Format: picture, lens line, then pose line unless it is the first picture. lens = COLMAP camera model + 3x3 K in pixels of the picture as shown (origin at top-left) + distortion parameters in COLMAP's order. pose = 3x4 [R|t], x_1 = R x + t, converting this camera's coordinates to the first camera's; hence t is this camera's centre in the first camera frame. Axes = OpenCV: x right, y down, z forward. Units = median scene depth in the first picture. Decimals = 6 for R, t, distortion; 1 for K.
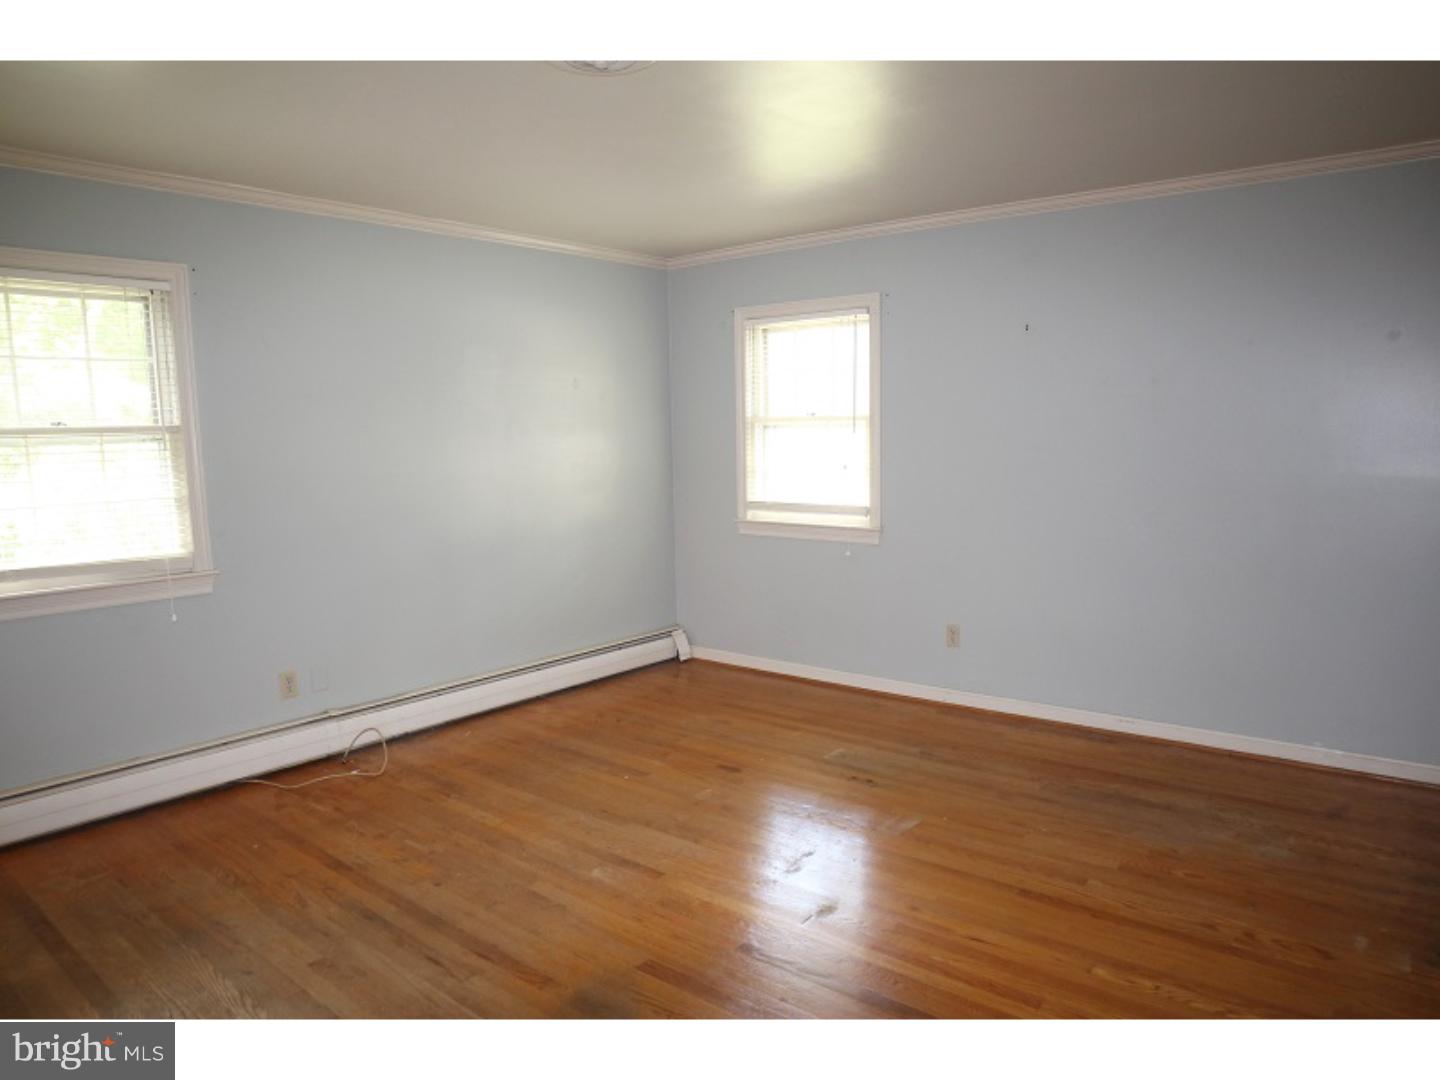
lens RADIAL K [[1012.0, 0, 720.0], [0, 1012.0, 540.0], [0, 0, 1]] dist [0.001470, 0.001280]
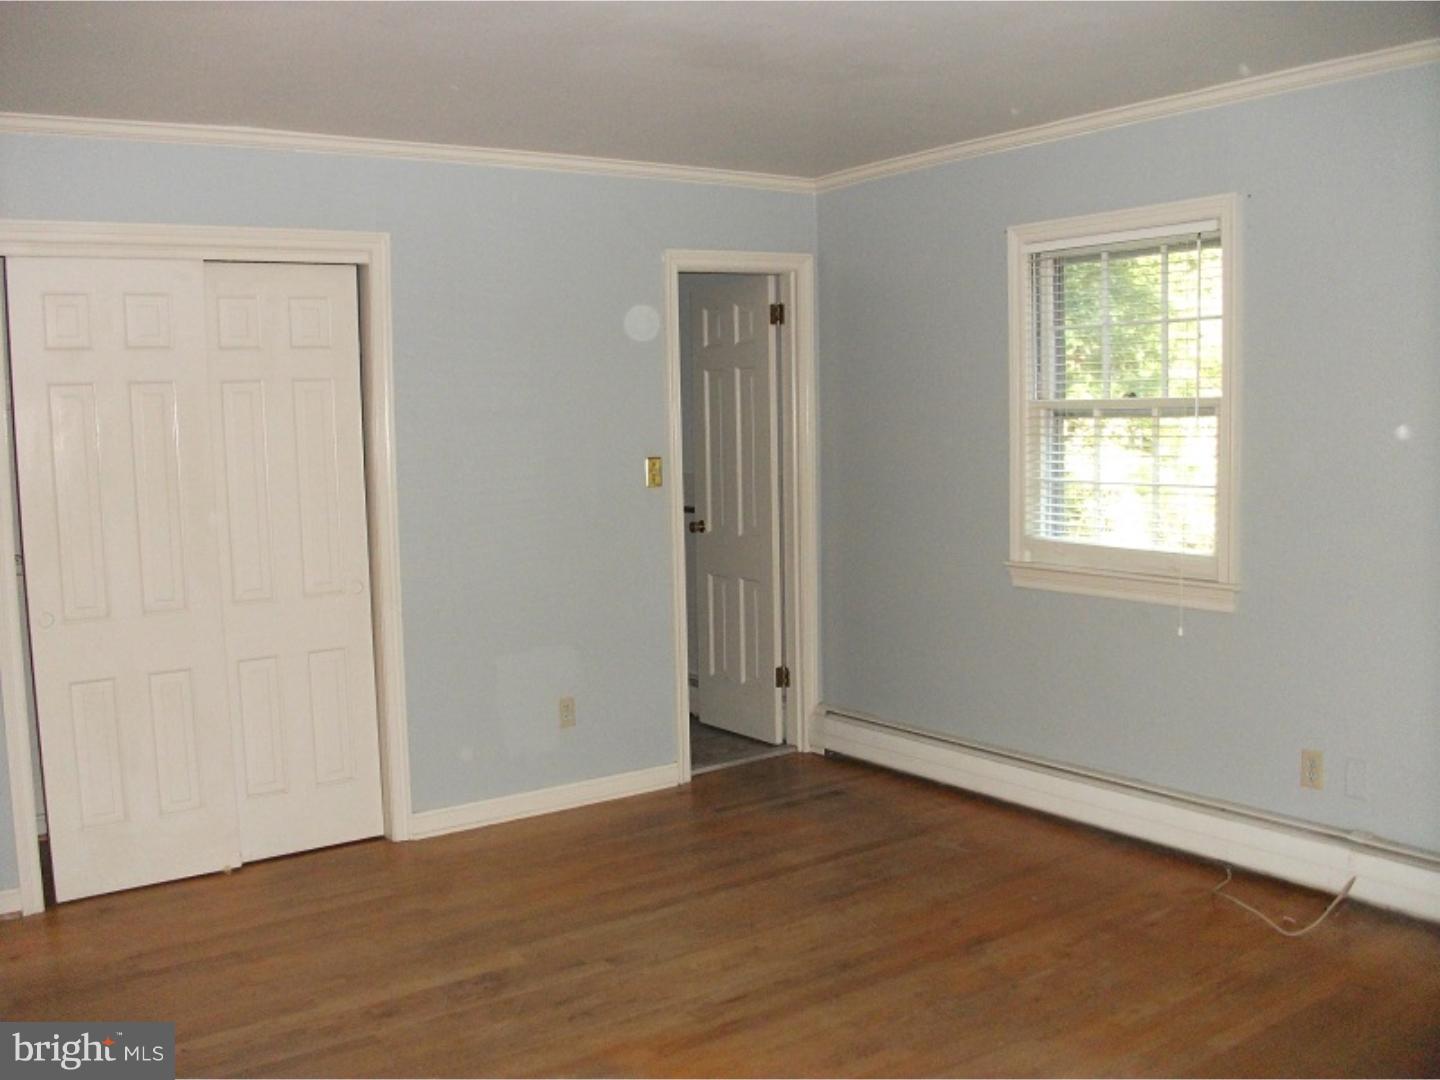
lens RADIAL K [[1506.2, 0, 720.0], [0, 1506.2, 540.0], [0, 0, 1]] dist [-0.013992, -0.005133]
pose [[-0.285215, 0.104211, -0.952781, 0.737479], [-0.081329, 0.987855, 0.132393, -0.130468], [0.955007, 0.115250, -0.273276, 0.996776]]
